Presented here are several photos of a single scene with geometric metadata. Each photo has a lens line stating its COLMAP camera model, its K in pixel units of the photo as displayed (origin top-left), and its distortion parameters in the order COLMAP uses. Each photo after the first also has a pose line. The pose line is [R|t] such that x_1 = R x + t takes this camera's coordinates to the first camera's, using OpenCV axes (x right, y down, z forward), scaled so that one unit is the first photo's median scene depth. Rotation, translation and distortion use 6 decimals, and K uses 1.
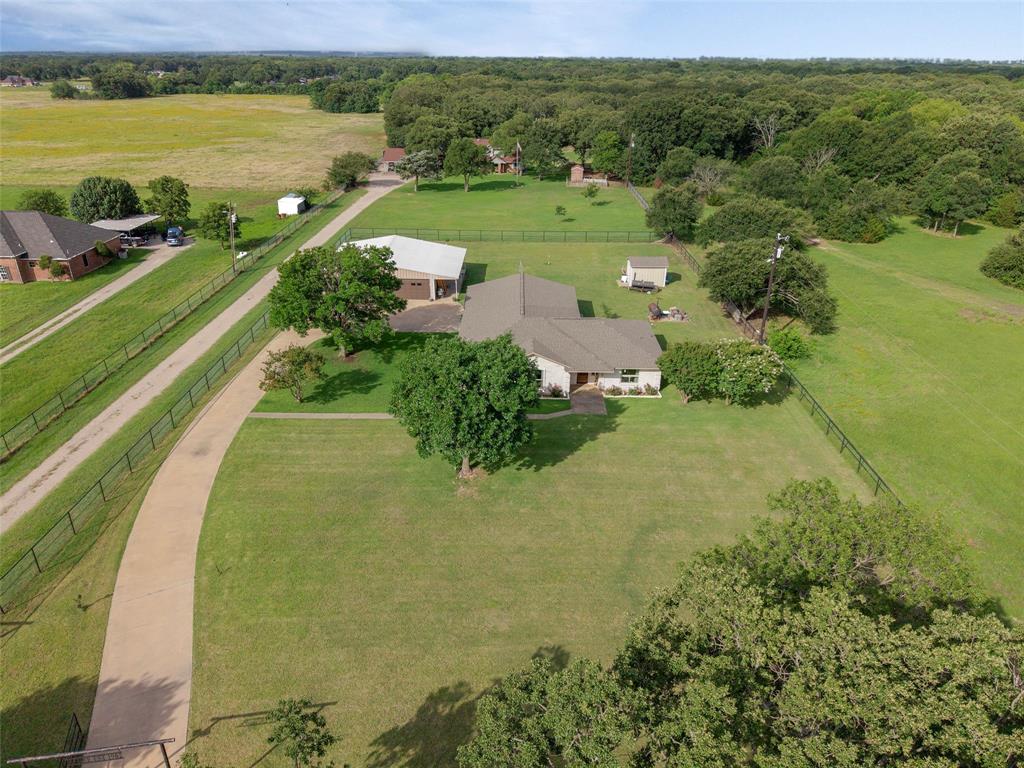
lens RADIAL K [[688.6, 0, 512.0], [0, 688.6, 384.0], [0, 0, 1]] dist [0.004232, 0.001263]
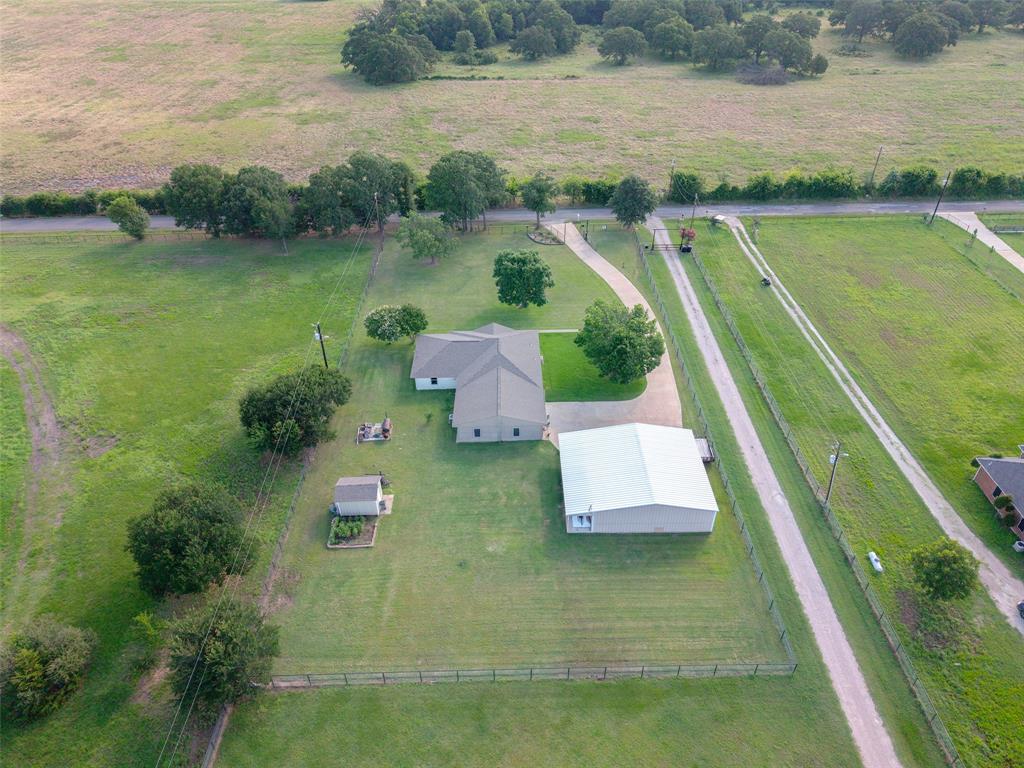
lens RADIAL K [[687.1, 0, 512.7], [0, 687.1, 380.0], [0, 0, 1]] dist [0.042597, -0.040618]
pose [[-0.999750, 0.015049, -0.016550, 0.010383], [-0.007564, 0.468856, 0.883242, -1.282368], [0.021052, 0.883146, -0.468625, 1.601039]]
